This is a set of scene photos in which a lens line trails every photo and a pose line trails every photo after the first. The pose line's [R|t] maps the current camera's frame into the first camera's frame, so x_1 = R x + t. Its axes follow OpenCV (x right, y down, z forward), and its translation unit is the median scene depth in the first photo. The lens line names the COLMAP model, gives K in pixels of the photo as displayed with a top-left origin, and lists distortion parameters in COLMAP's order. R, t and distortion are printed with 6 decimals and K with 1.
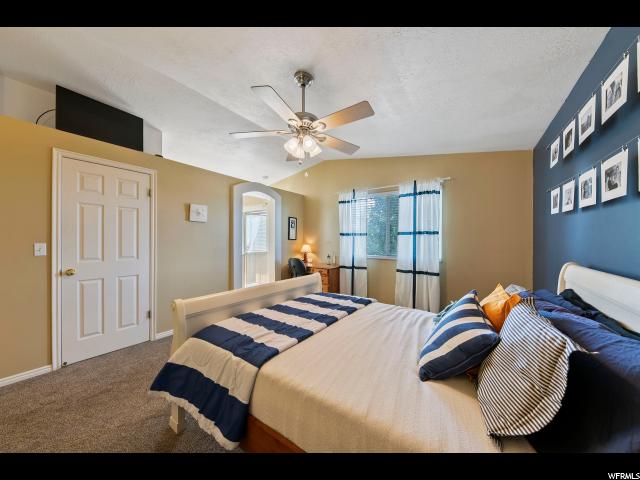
lens RADIAL K [[223.4, 0, 320.1], [0, 223.4, 242.7], [0, 0, 1]] dist [0.010086, -0.000270]
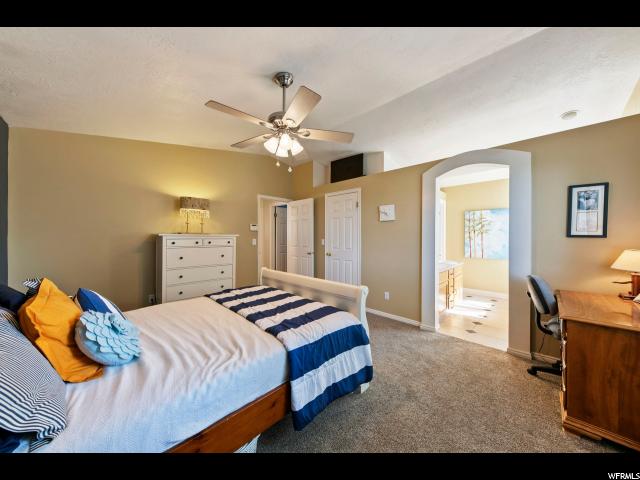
lens RADIAL K [[223.4, 0, 320.1], [0, 223.4, 242.7], [0, 0, 1]] dist [0.010086, -0.000270]
pose [[-0.172005, 0.012824, -0.985013, 0.524848], [-0.017801, 0.999712, 0.016124, -0.000851], [0.984935, 0.020308, -0.171728, 0.788972]]
